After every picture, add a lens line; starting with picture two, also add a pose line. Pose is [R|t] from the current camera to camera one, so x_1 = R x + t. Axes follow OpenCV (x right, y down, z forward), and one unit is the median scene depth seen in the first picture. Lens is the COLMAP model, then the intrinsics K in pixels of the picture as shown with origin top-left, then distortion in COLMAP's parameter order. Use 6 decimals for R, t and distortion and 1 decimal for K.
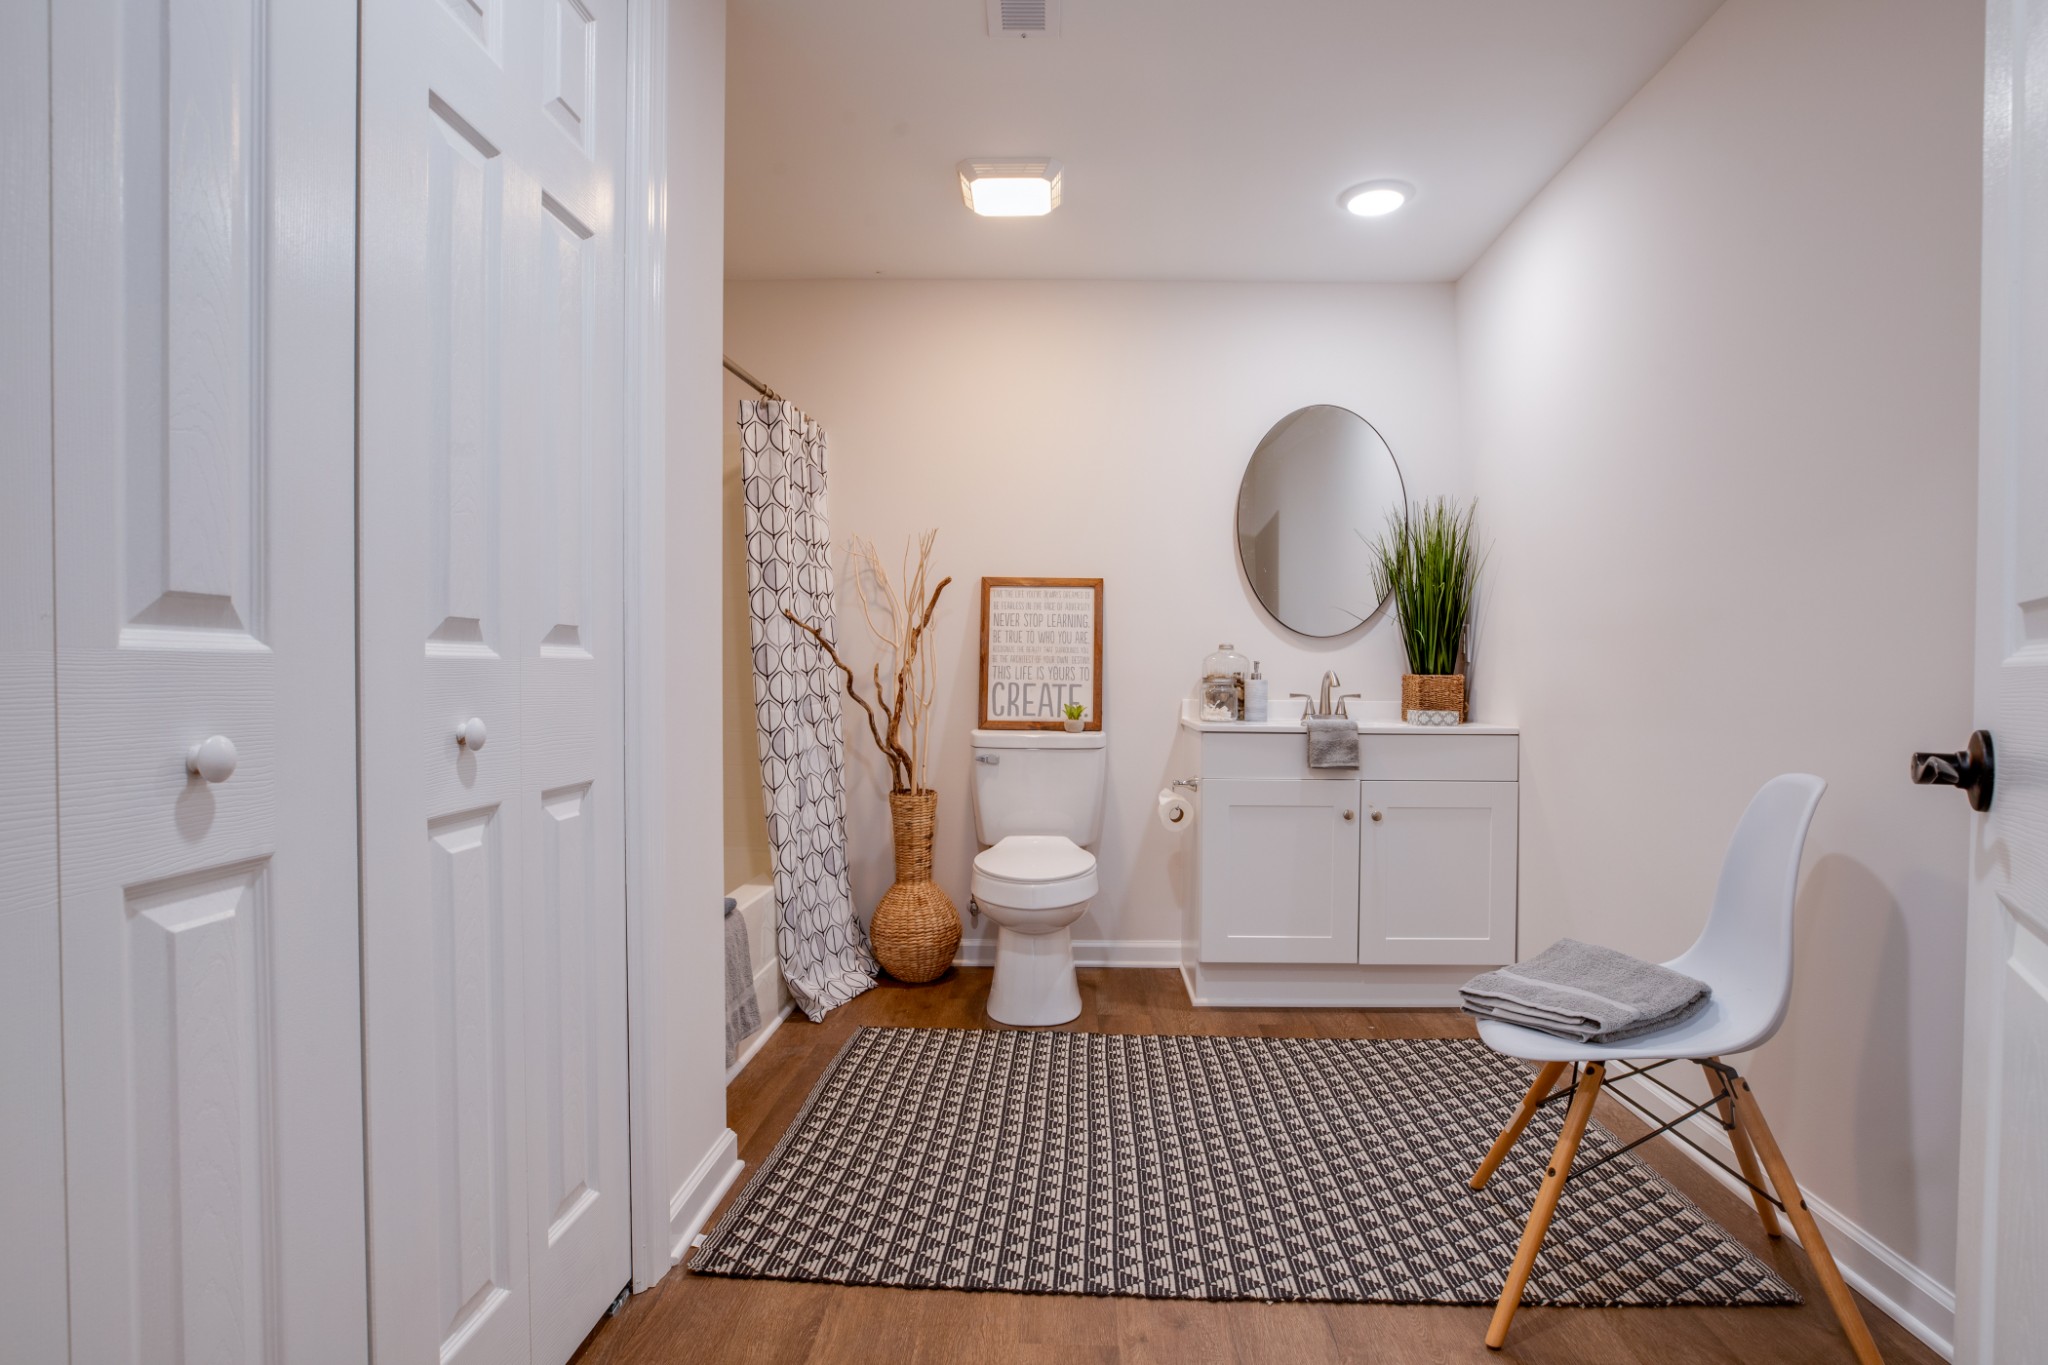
lens RADIAL K [[1038.7, 0, 1050.7], [0, 1038.7, 685.4], [0, 0, 1]] dist [-0.036206, 0.014739]
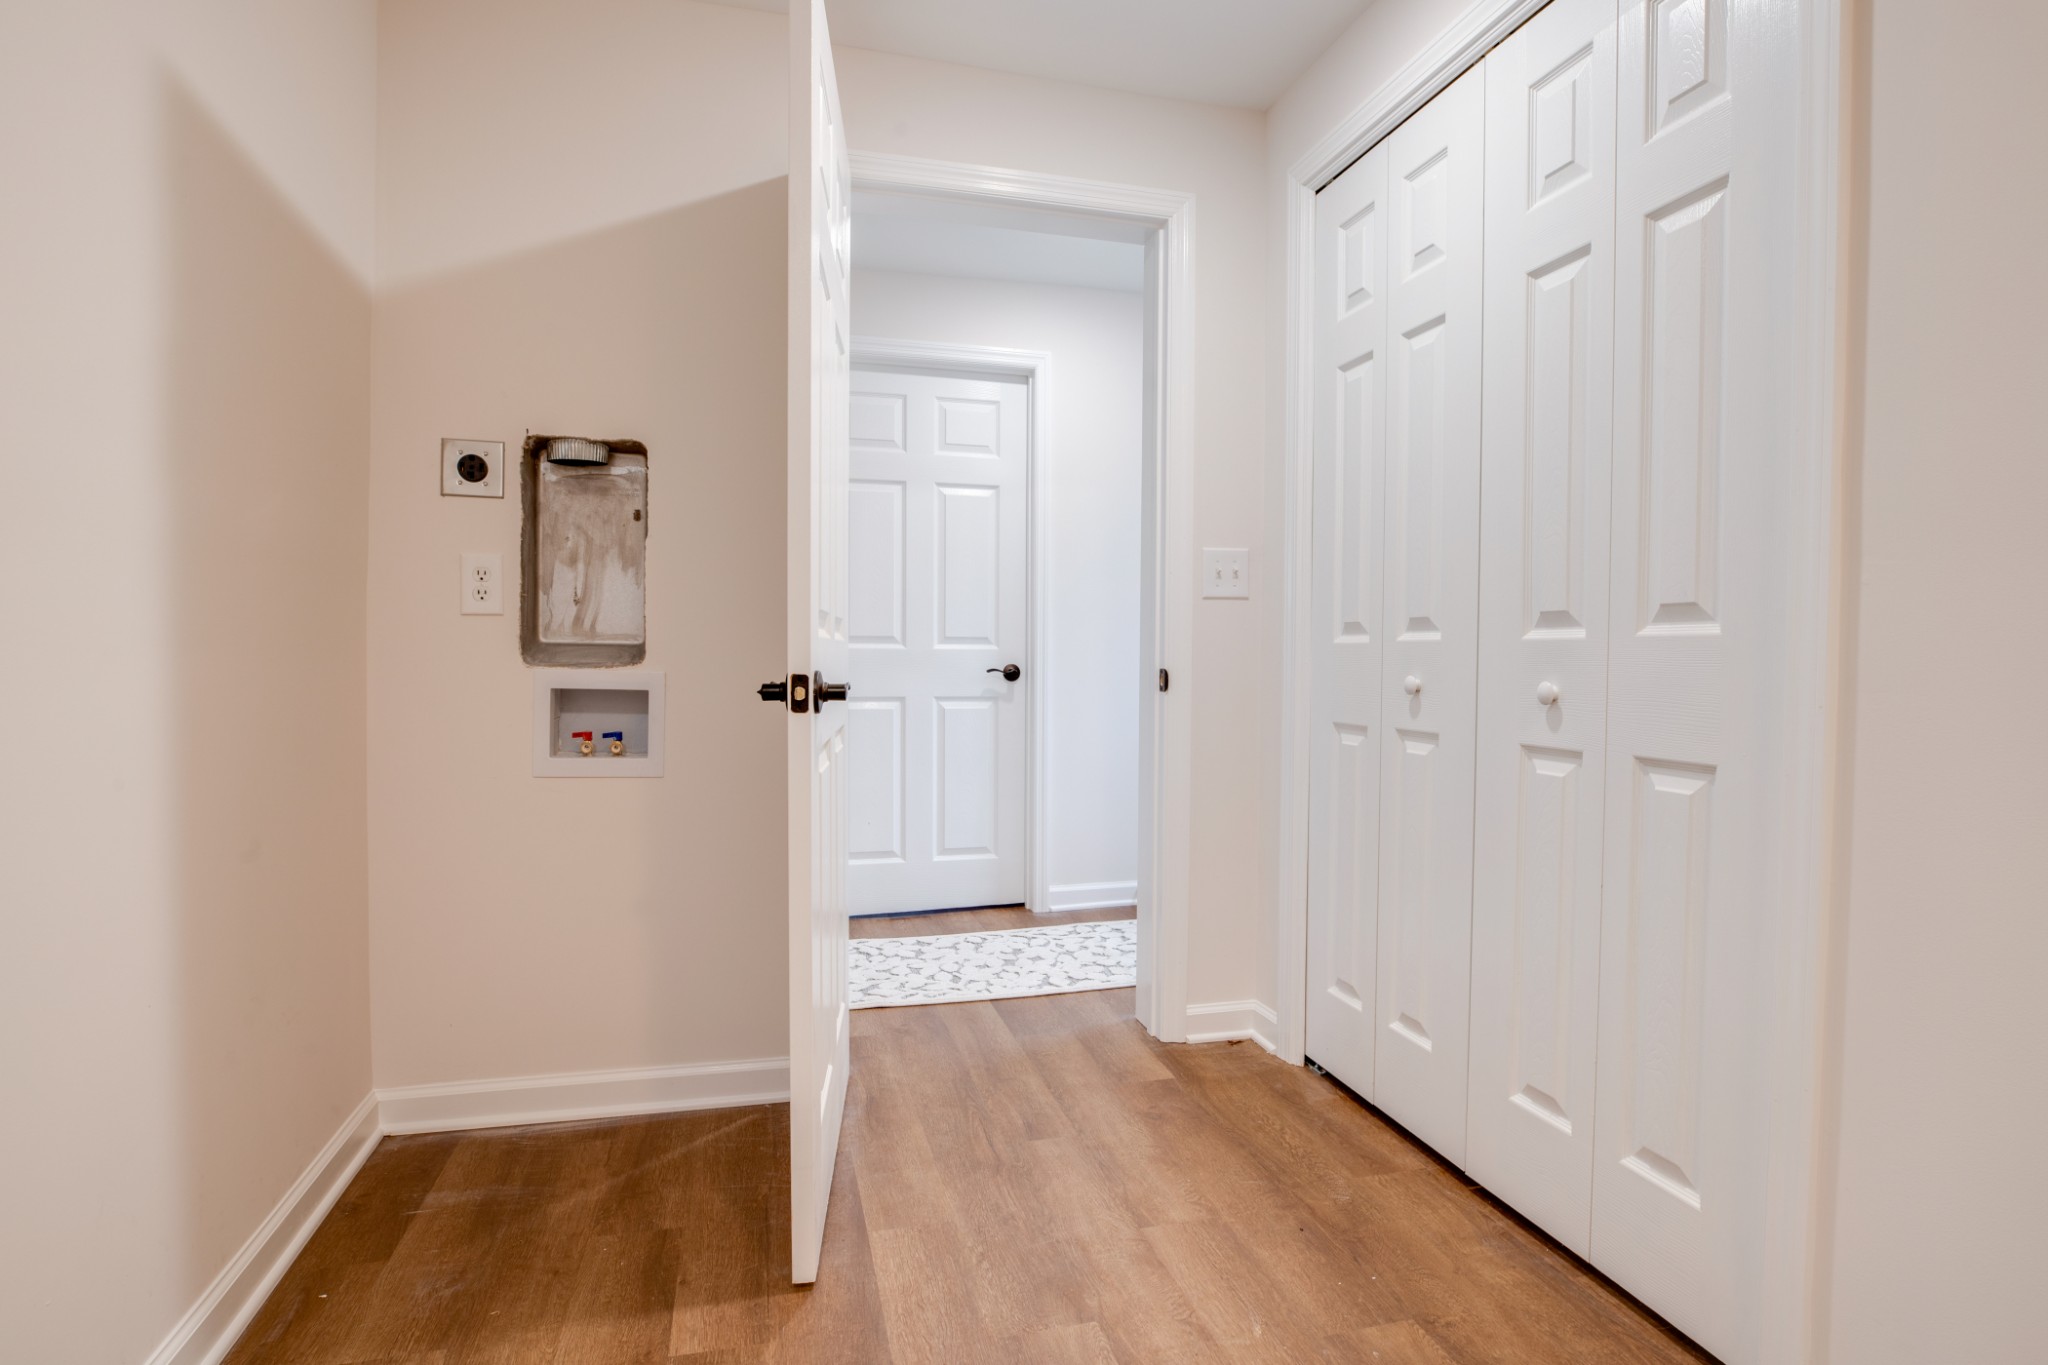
lens RADIAL K [[1038.7, 0, 1050.7], [0, 1038.7, 685.4], [0, 0, 1]] dist [-0.036206, 0.014739]
pose [[-0.958172, 0.000358, -0.286193, 0.501328], [-0.011776, 0.999103, 0.040675, -0.013332], [0.285951, 0.042344, -0.957308, 2.185005]]
